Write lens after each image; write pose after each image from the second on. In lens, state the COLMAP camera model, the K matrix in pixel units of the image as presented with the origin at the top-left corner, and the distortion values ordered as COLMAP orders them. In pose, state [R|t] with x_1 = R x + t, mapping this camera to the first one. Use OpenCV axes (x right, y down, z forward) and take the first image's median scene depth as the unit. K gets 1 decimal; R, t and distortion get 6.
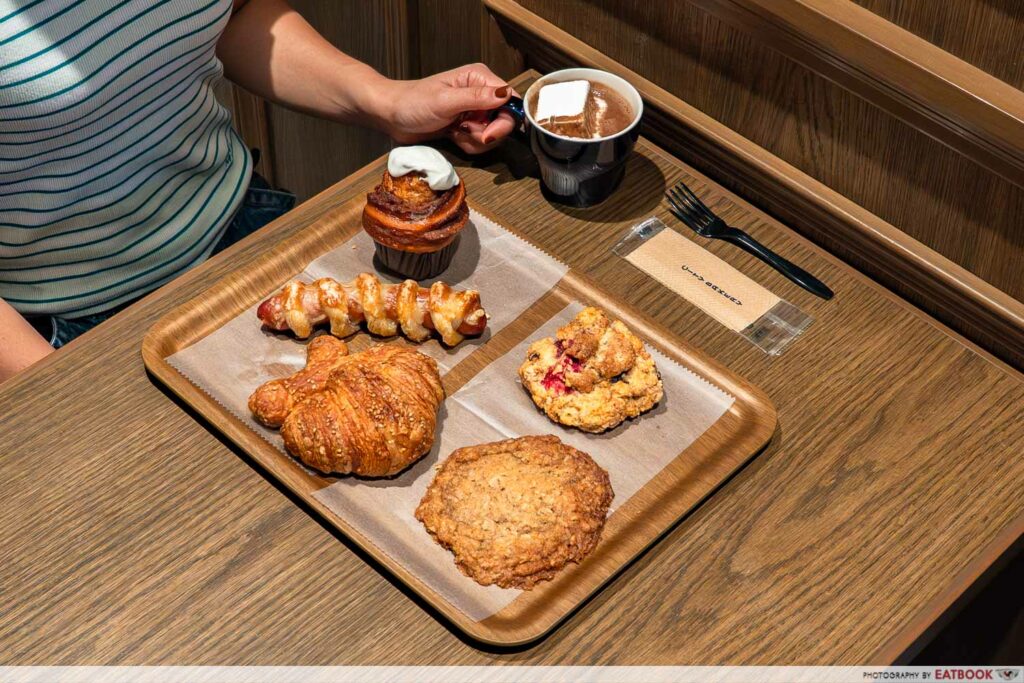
lens RADIAL K [[1776.4, 0, 512.0], [0, 1776.4, 341.5], [0, 0, 1]] dist [-0.152029, 0.000128]
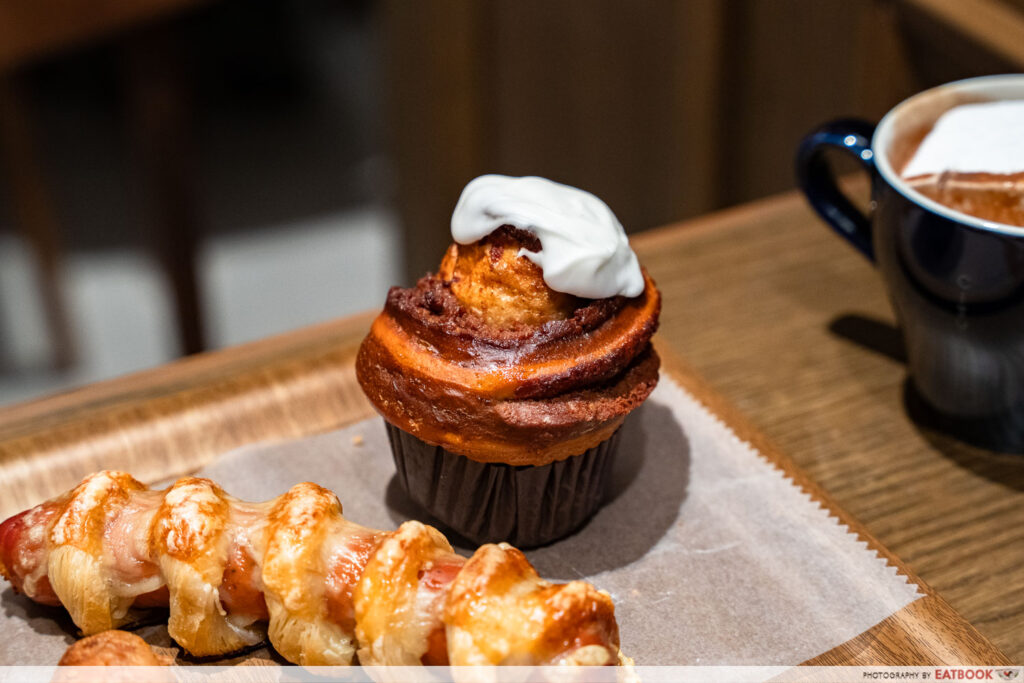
lens RADIAL K [[2191.5, 0, 514.5], [0, 2191.5, 325.3], [0, 0, 1]] dist [0.180281, 0.310247]
pose [[0.952348, 0.148325, -0.266519, 0.068819], [-0.202755, 0.960644, -0.189876, 0.005259], [0.227867, 0.234866, 0.944942, 0.626395]]
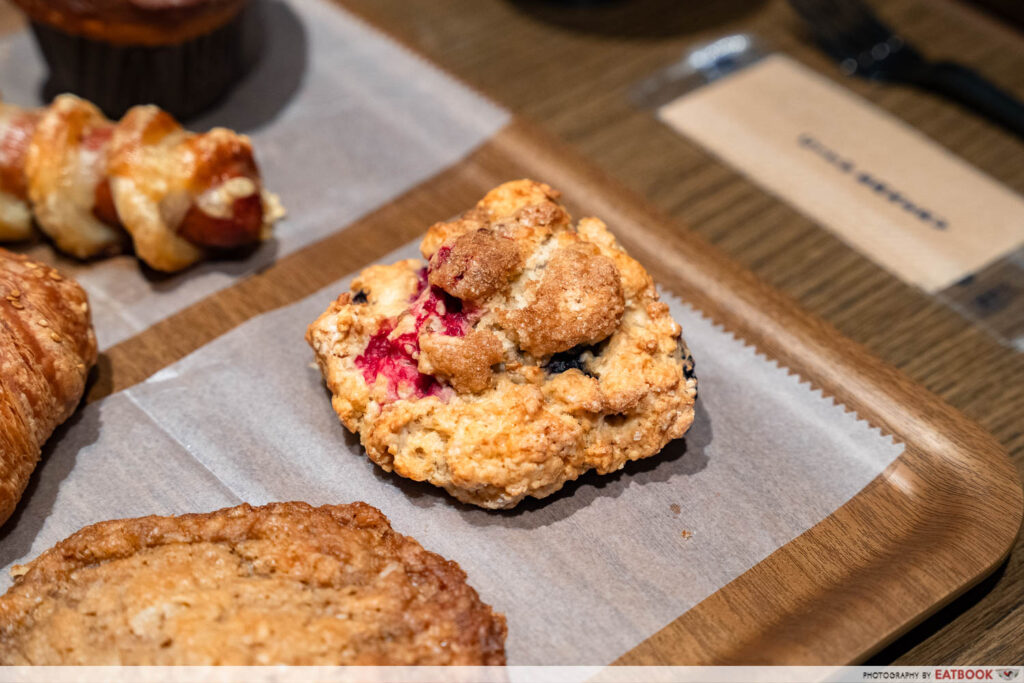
lens RADIAL K [[2191.5, 0, 514.5], [0, 2191.5, 325.3], [0, 0, 1]] dist [0.180281, 0.310247]
pose [[0.993338, 0.059394, -0.098754, 0.091989], [-0.068952, 0.992954, -0.096375, 0.056653], [0.092334, 0.102543, 0.990434, 0.562238]]
